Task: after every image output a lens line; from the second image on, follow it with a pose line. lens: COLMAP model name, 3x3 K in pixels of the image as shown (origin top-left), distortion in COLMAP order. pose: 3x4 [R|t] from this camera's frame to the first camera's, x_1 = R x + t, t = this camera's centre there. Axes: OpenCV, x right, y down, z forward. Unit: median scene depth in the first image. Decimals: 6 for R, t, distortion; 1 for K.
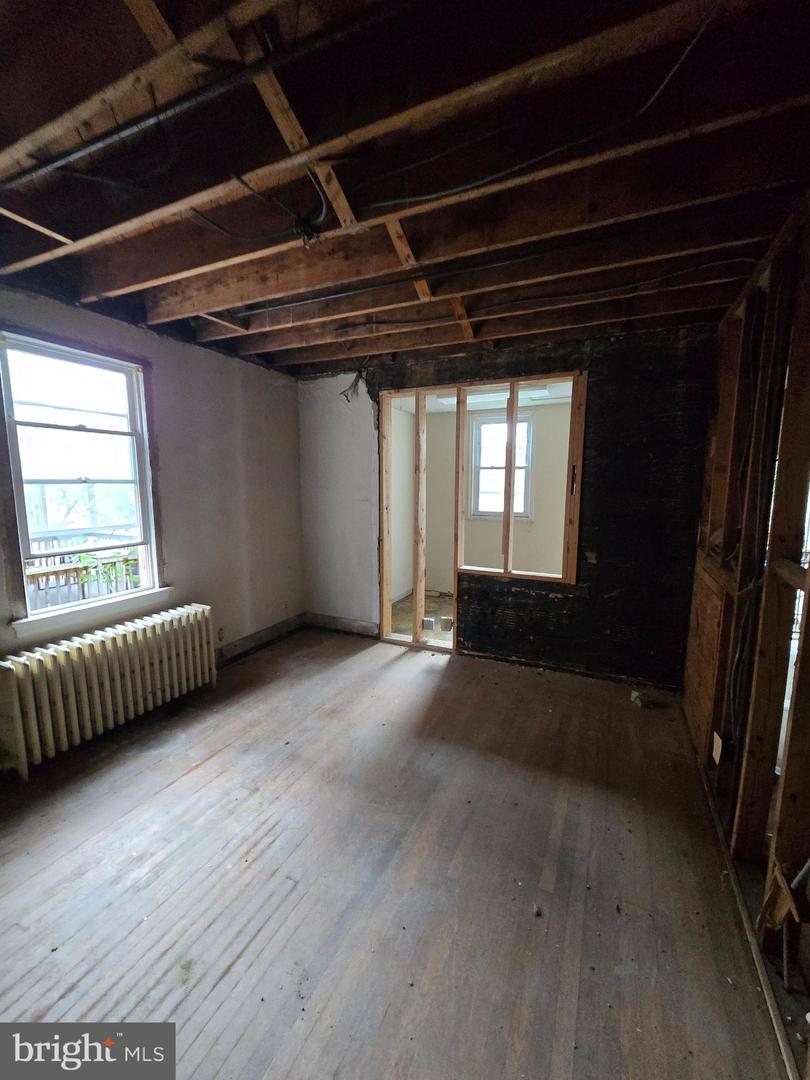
lens RADIAL K [[435.4, 0, 406.5], [0, 435.4, 542.2], [0, 0, 1]] dist [0.001735, 0.000065]
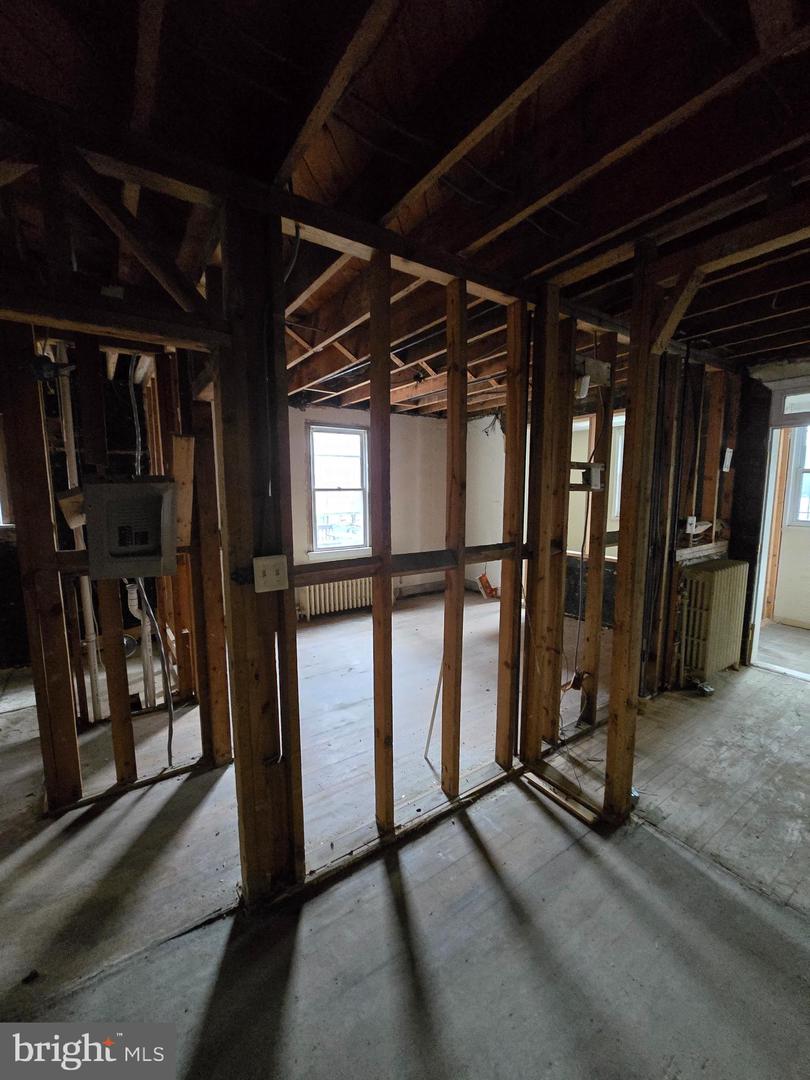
lens RADIAL K [[435.4, 0, 404.4], [0, 435.4, 539.2], [0, 0, 1]] dist [0.001735, 0.000065]
pose [[0.862709, 0.058979, -0.502249, 0.436401], [-0.067630, 0.997710, 0.000994, 0.056644], [0.501158, 0.033110, 0.864722, -0.471645]]
